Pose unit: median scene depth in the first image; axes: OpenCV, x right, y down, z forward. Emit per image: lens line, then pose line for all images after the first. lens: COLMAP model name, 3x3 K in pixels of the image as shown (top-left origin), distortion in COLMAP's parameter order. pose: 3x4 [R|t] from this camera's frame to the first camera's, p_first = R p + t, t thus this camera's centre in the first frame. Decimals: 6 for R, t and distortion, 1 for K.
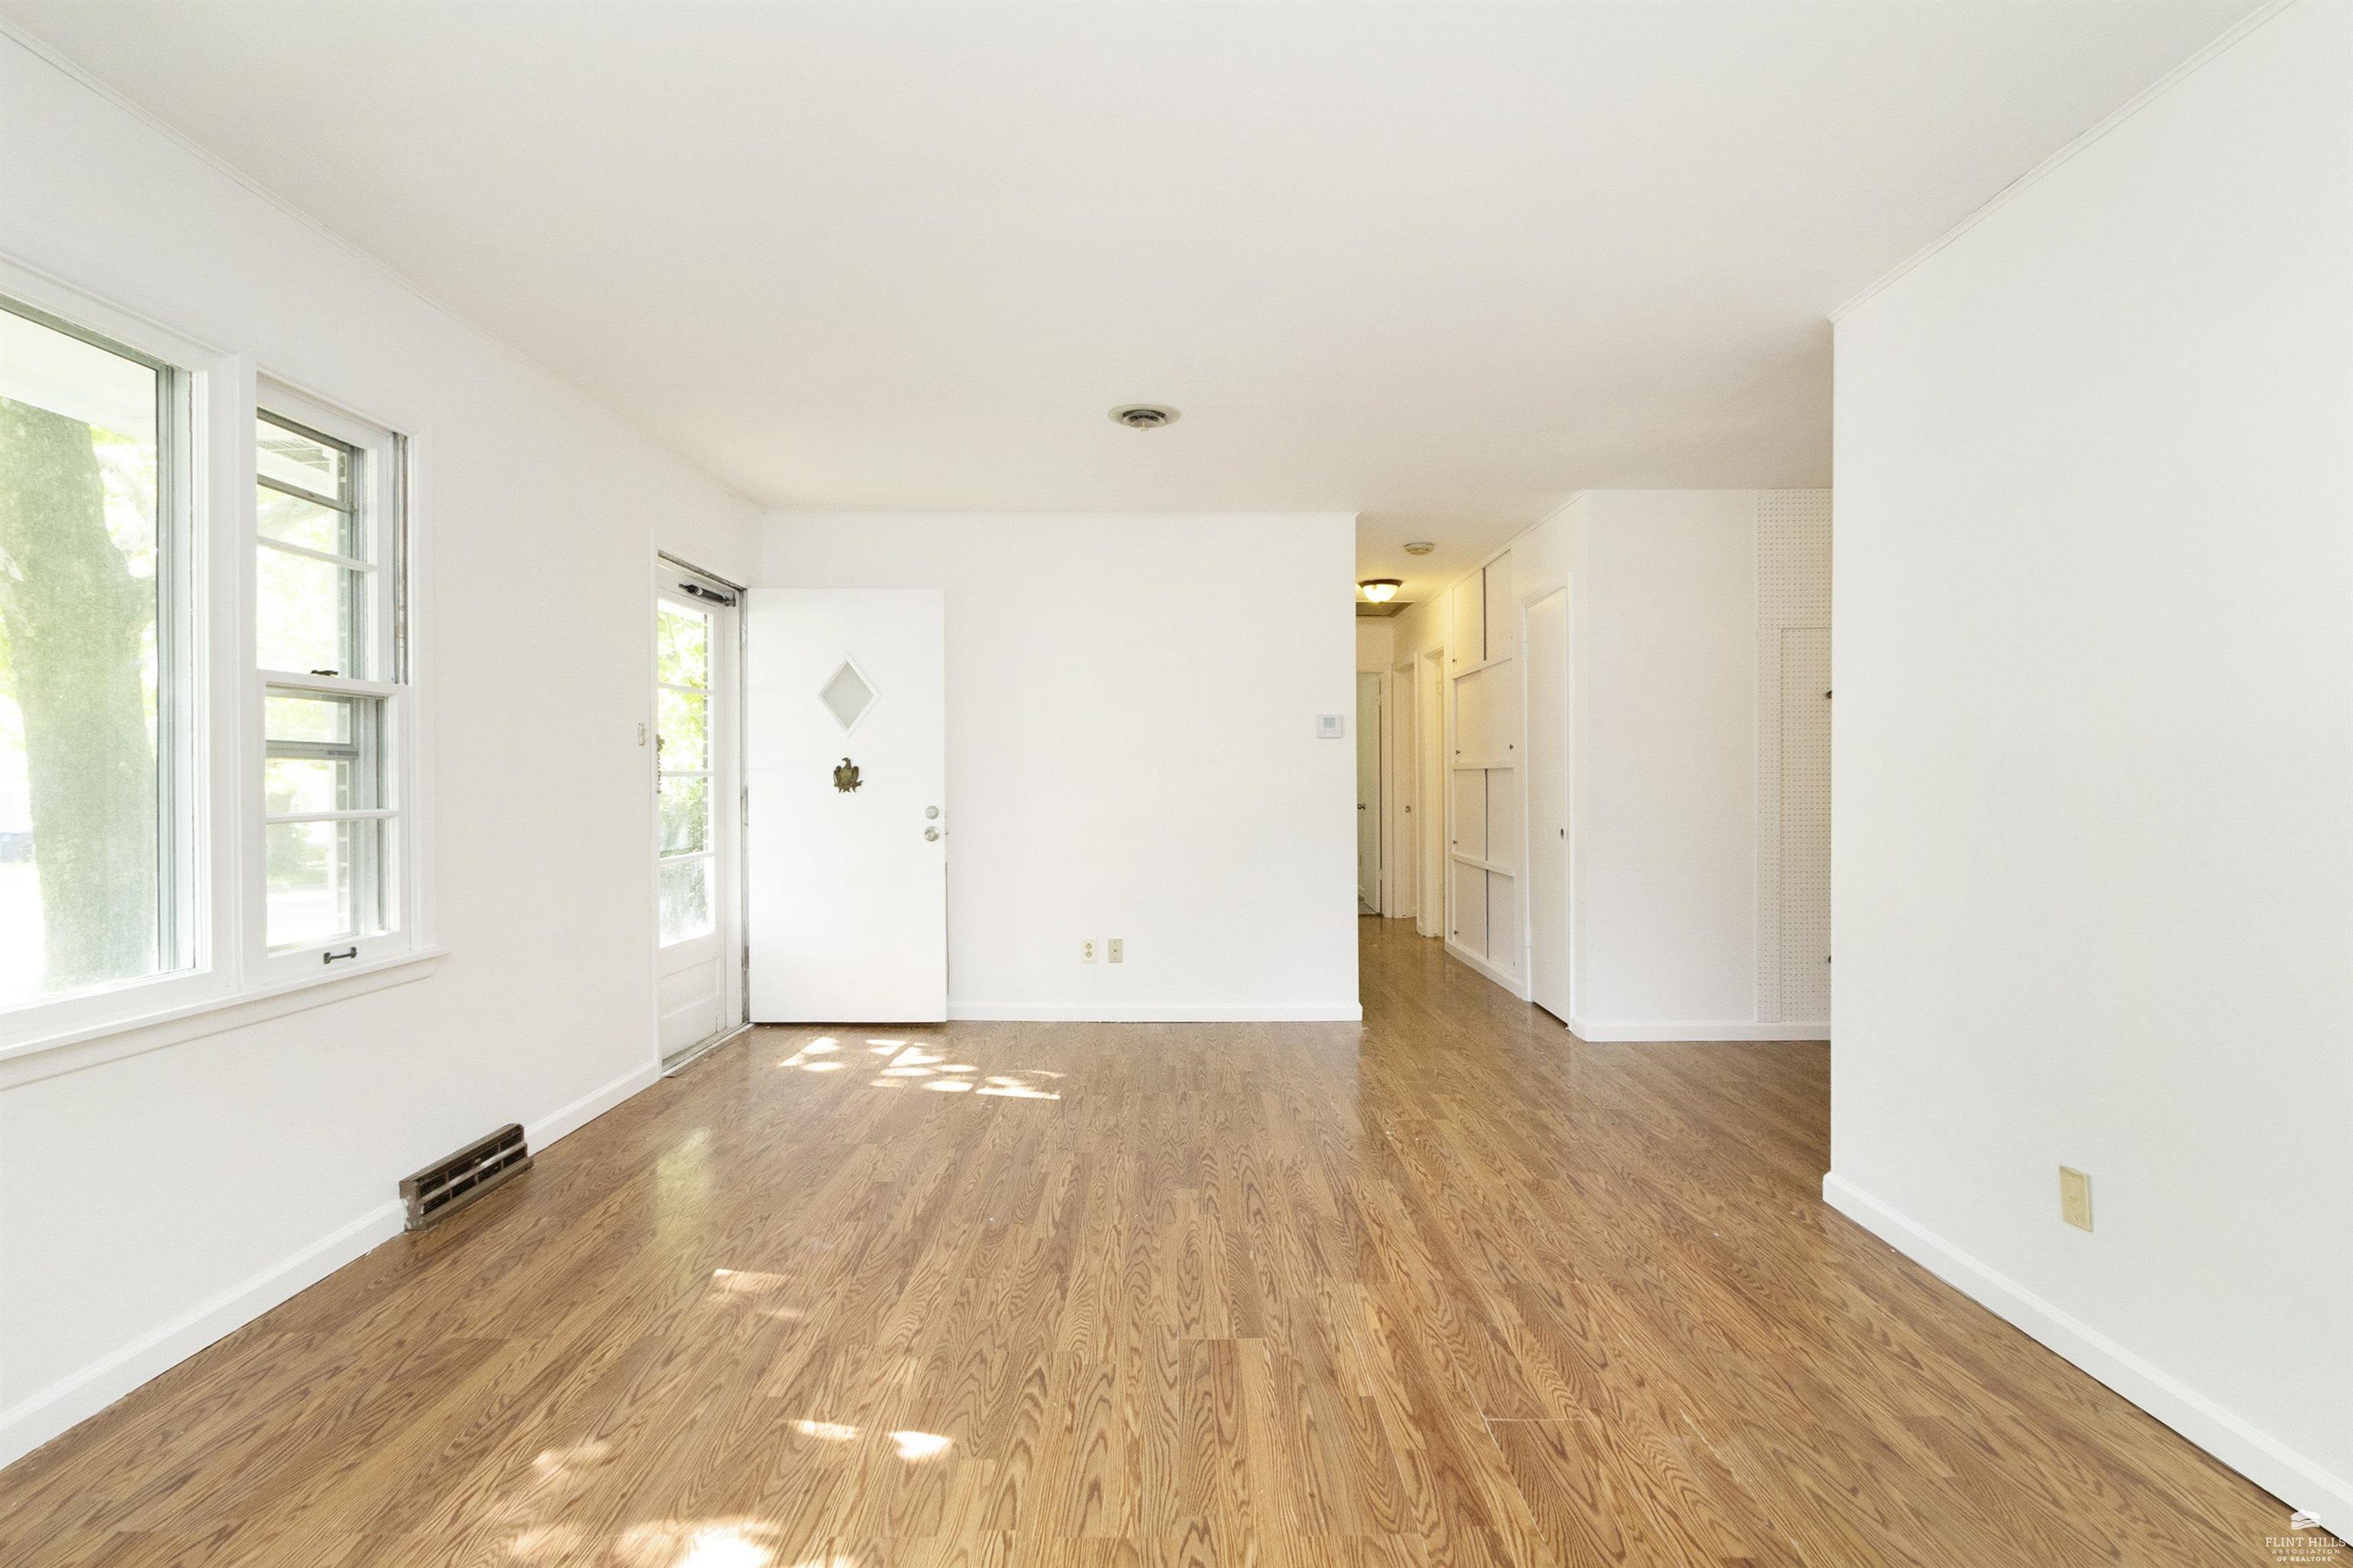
lens RADIAL K [[679.9, 0, 1179.5], [0, 679.9, 780.3], [0, 0, 1]] dist [-0.001080, -0.000056]
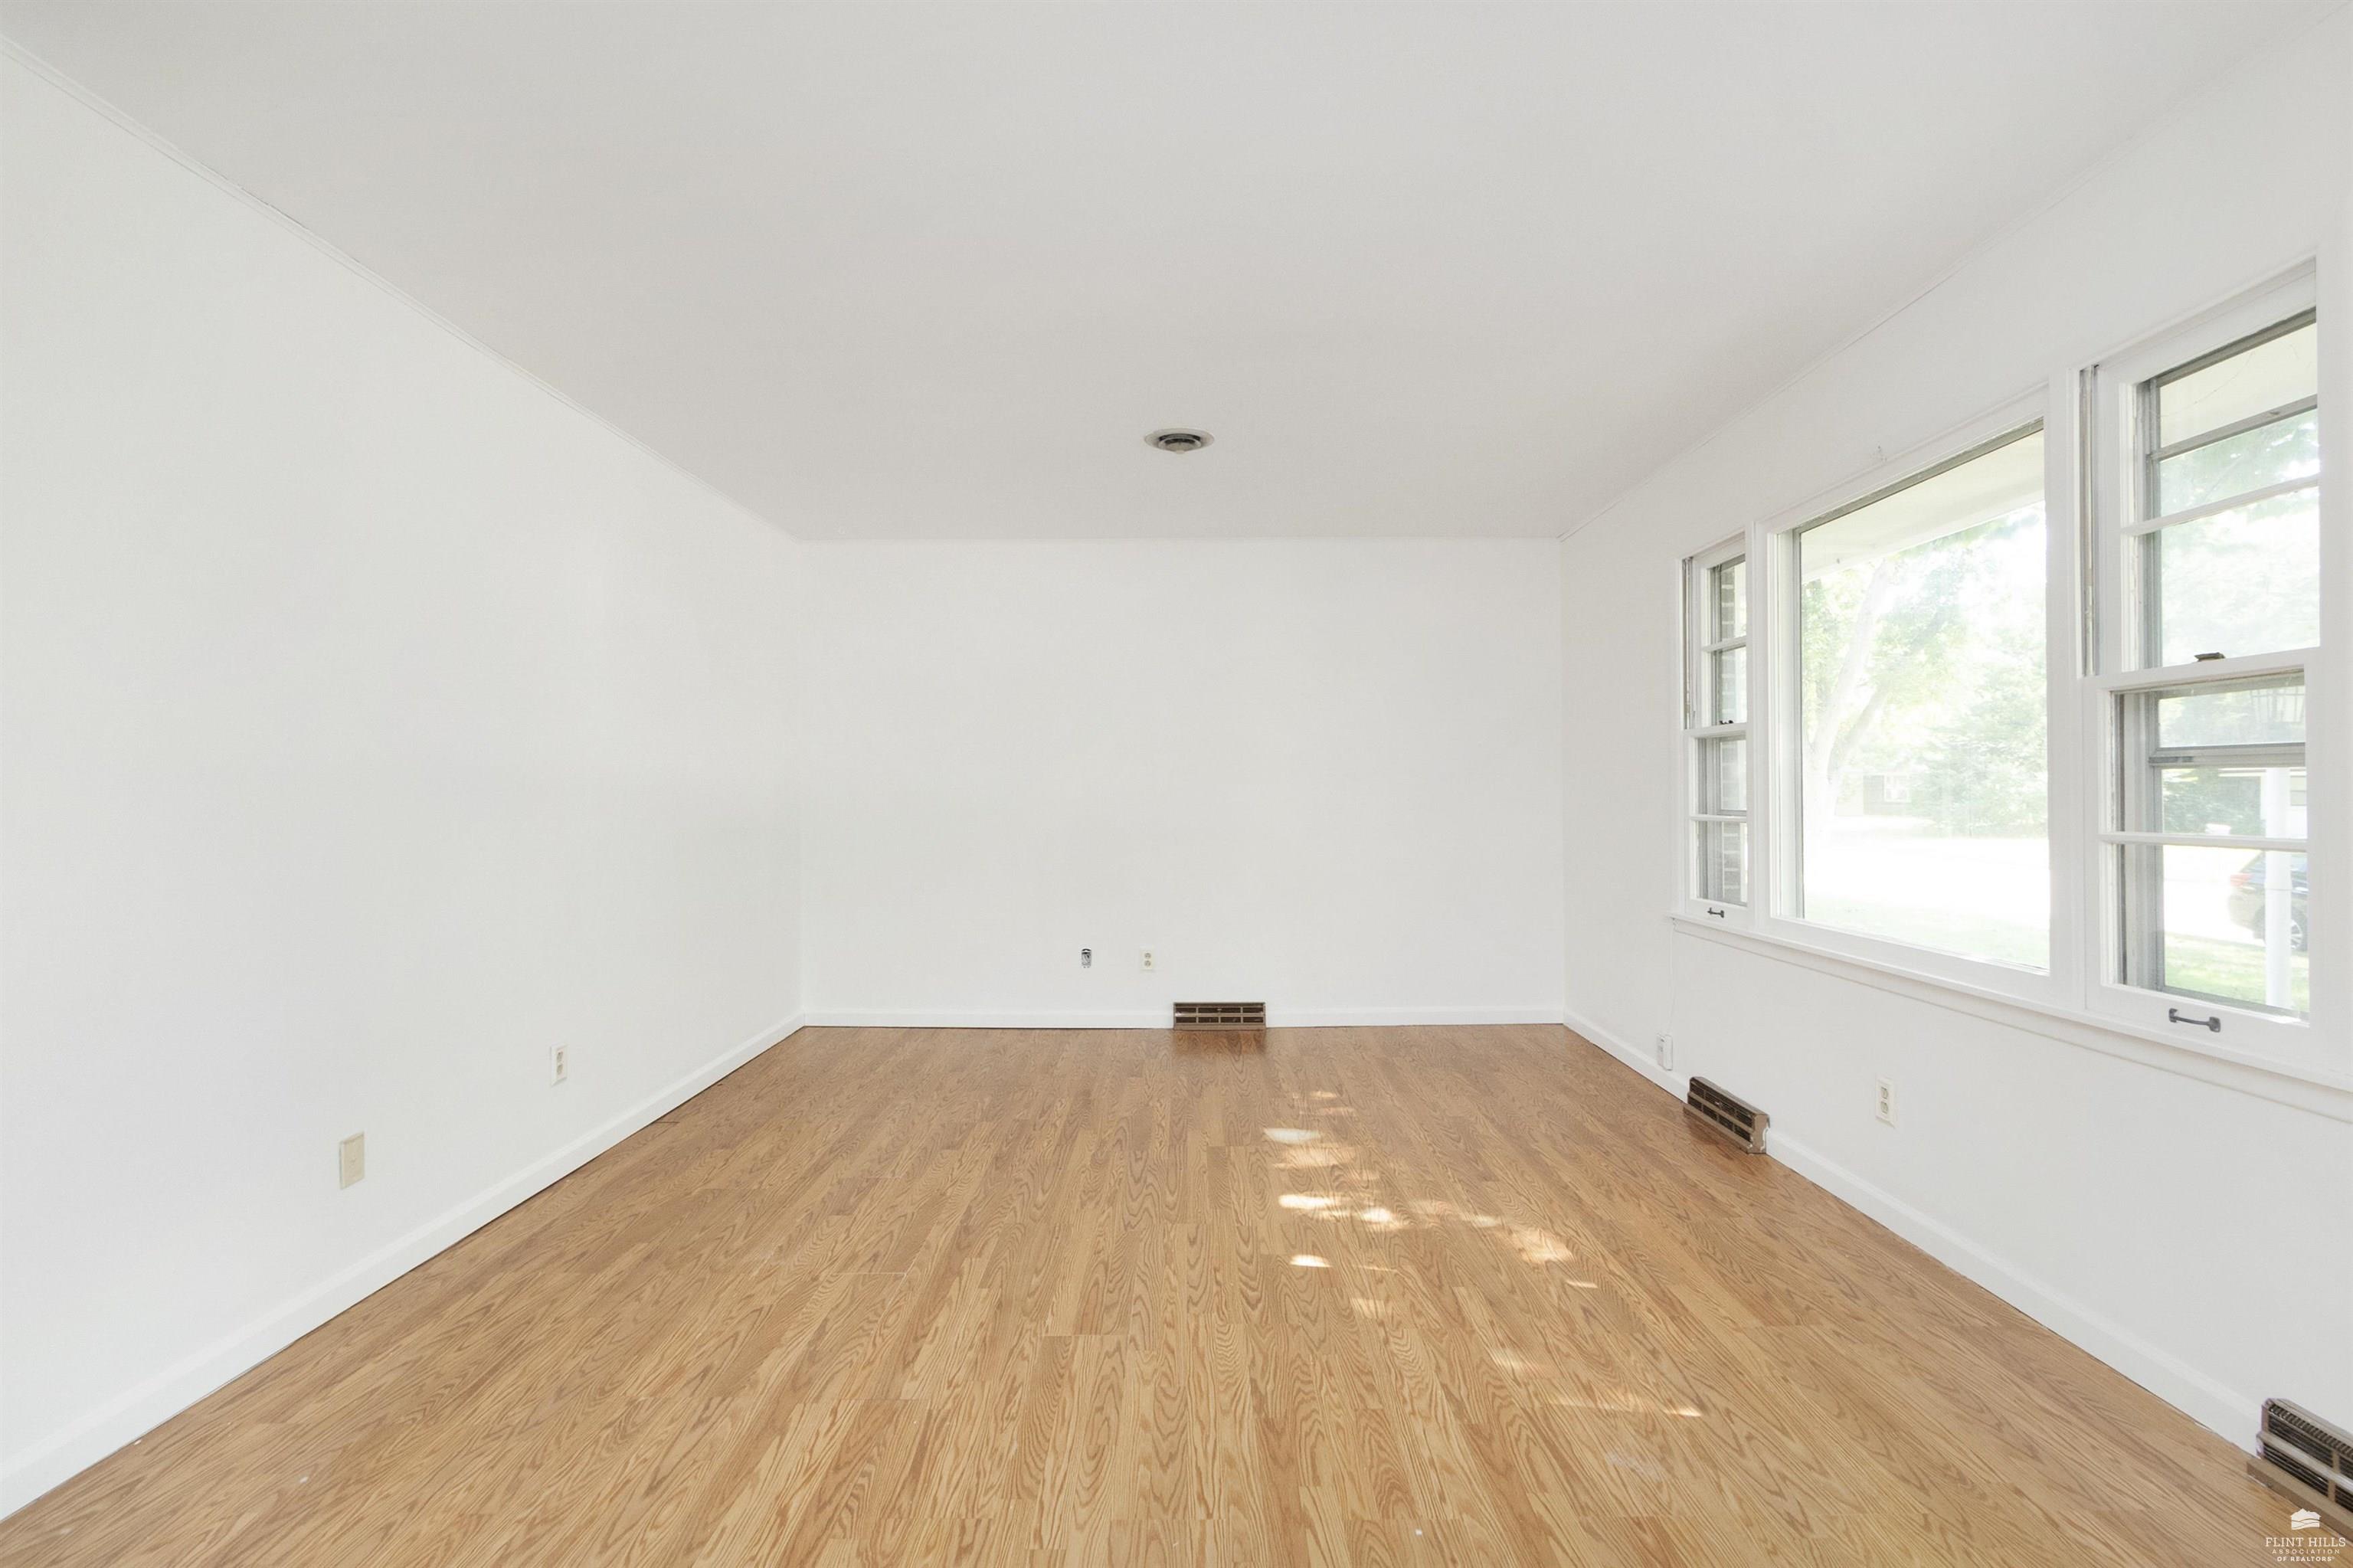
lens RADIAL K [[679.9, 0, 1234.8], [0, 679.9, 792.2], [0, 0, 1]] dist [-0.001080, -0.000056]
pose [[-0.998374, 0.002772, -0.056931, -0.102191], [0.002594, 0.999992, 0.003188, -0.010029], [0.056940, 0.003035, -0.998373, 1.956423]]
